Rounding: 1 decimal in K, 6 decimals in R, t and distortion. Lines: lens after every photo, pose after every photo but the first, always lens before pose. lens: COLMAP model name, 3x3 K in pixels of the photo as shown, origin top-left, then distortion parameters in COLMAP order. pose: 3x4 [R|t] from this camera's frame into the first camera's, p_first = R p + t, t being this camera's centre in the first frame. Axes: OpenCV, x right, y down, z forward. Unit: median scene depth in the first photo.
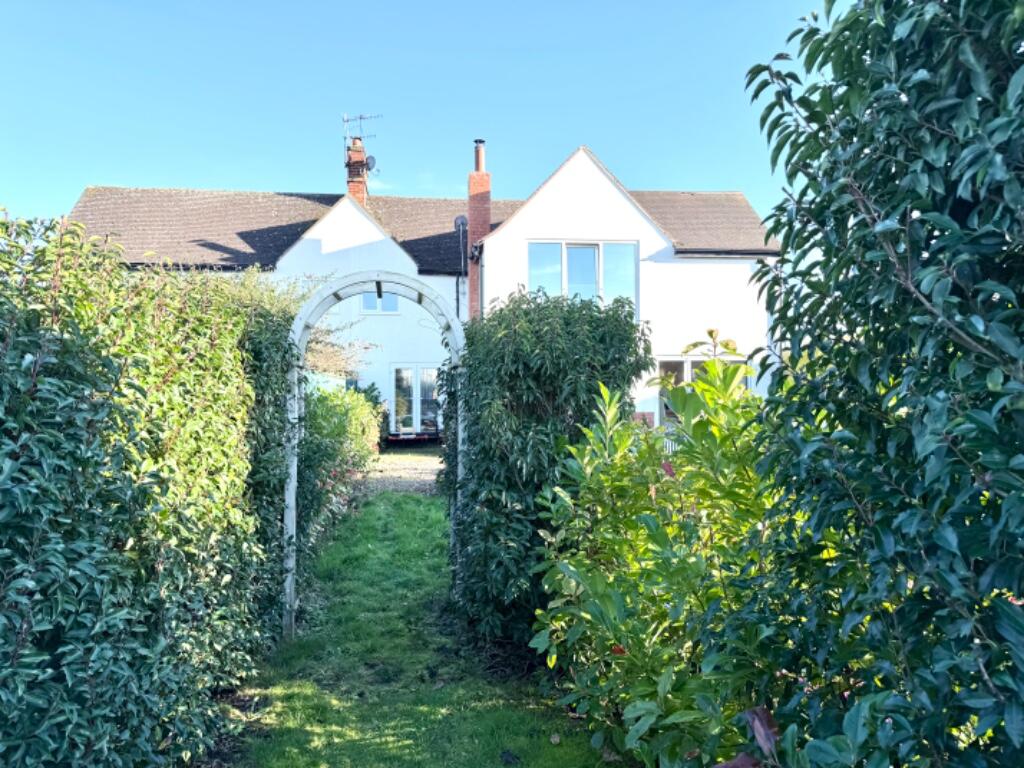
lens RADIAL K [[708.9, 0, 513.5], [0, 708.9, 384.6], [0, 0, 1]] dist [0.058939, 0.000629]
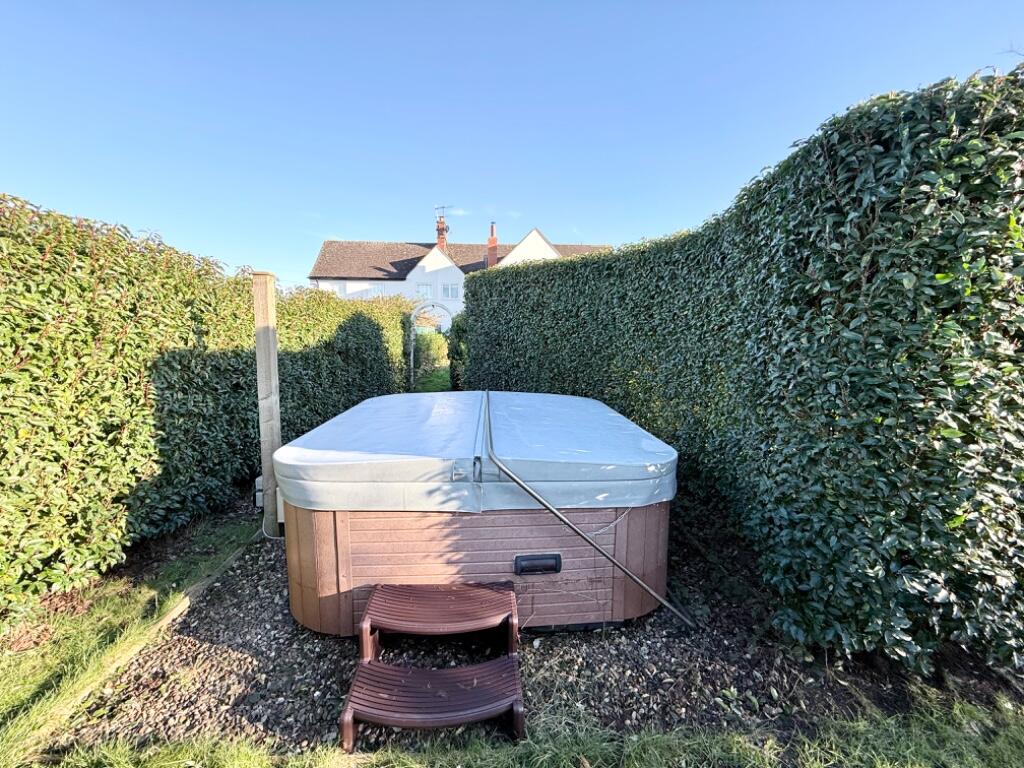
lens RADIAL K [[407.6, 0, 509.7], [0, 407.6, 381.9], [0, 0, 1]] dist [-0.000705, 0.000098]
pose [[0.997101, 0.023404, -0.072406, 0.112982], [-0.014182, 0.992011, 0.125352, -0.002976], [0.074761, -0.123962, 0.989467, -0.346951]]
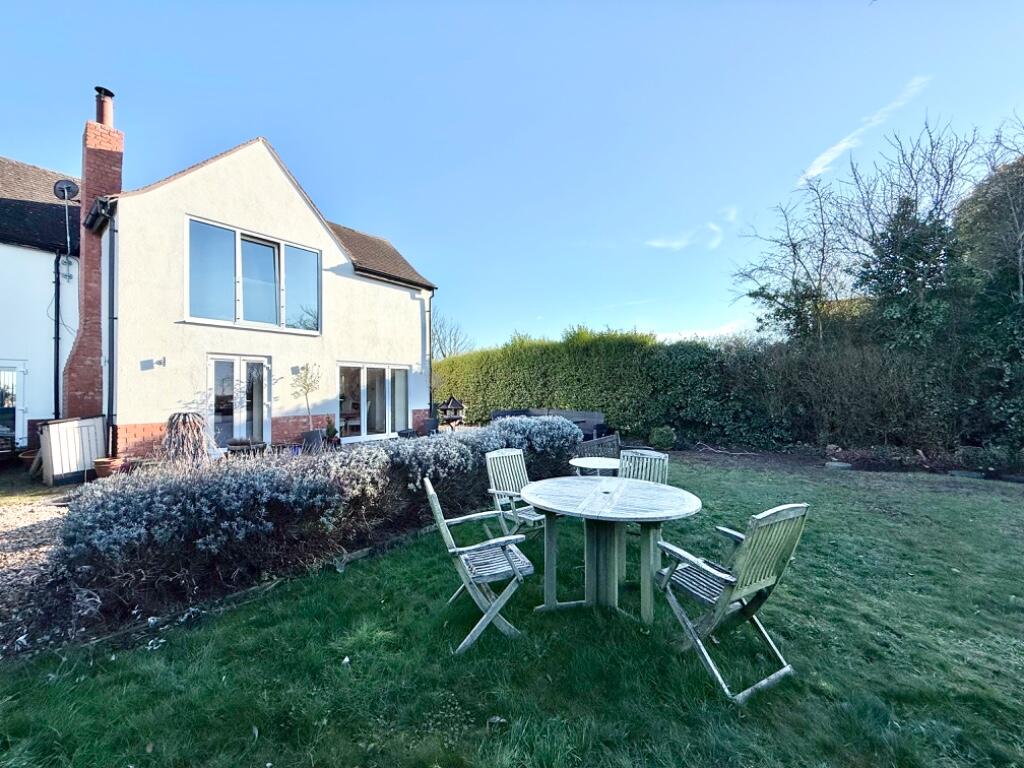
lens RADIAL K [[407.6, 0, 512.7], [0, 407.6, 380.6], [0, 0, 1]] dist [-0.000705, 0.000098]
pose [[0.712101, 0.013613, 0.701945, -0.038869], [0.001401, 0.999782, -0.020810, 0.001589], [-0.702076, 0.015802, 0.711927, 0.352023]]
